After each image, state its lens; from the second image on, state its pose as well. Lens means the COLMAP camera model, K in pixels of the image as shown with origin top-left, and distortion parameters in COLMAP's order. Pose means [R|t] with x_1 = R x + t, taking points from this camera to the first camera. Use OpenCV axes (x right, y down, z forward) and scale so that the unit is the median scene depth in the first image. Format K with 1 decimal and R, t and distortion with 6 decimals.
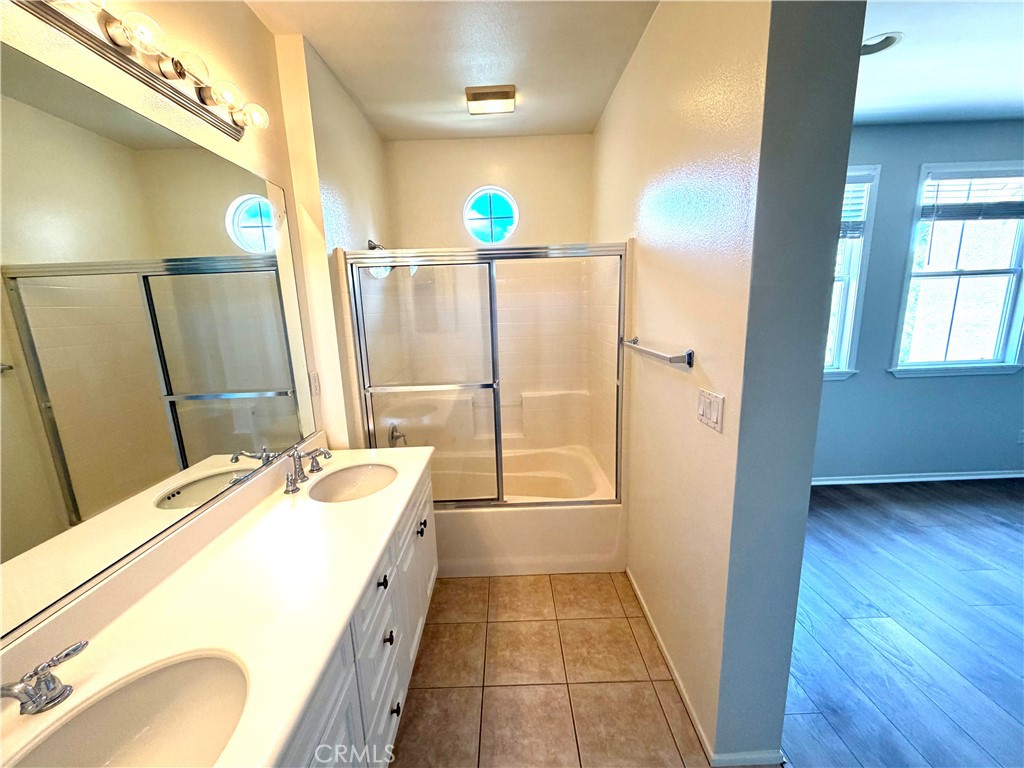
lens RADIAL K [[407.4, 0, 504.0], [0, 407.4, 382.1], [0, 0, 1]] dist [-0.003105, 0.000767]
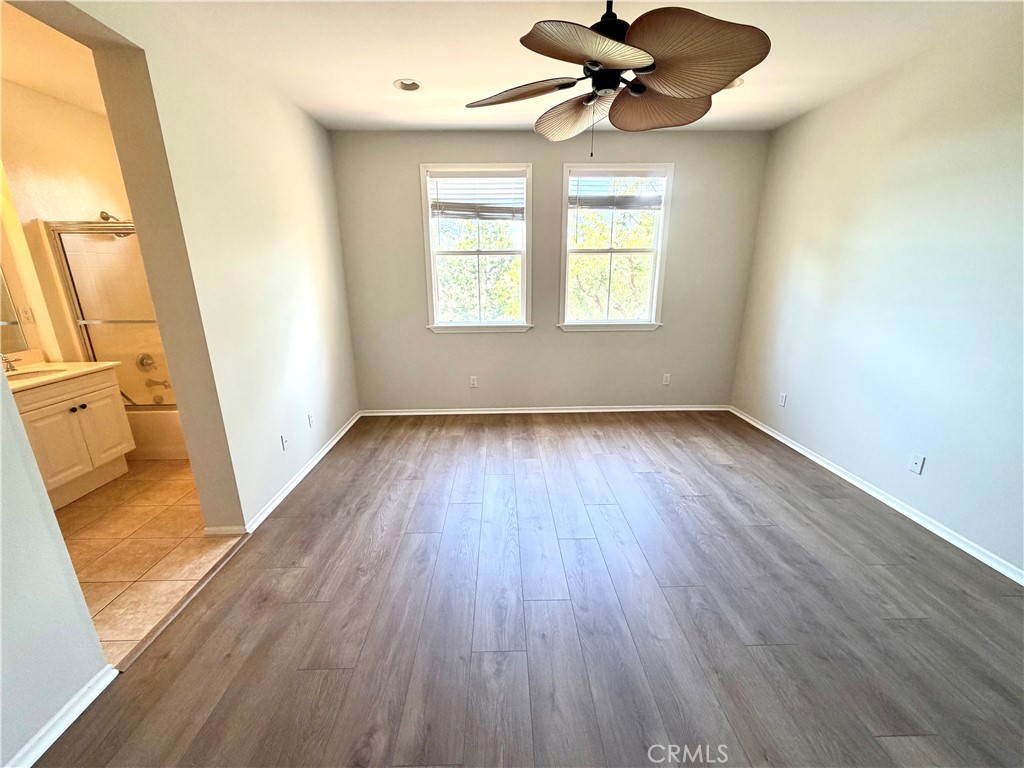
lens RADIAL K [[407.4, 0, 501.7], [0, 407.4, 381.1], [0, 0, 1]] dist [-0.003105, 0.000767]
pose [[0.999513, 0.020006, 0.023948, 0.805973], [-0.021588, 0.997472, 0.067706, 0.070528], [-0.022533, -0.068190, 0.997418, -0.334582]]
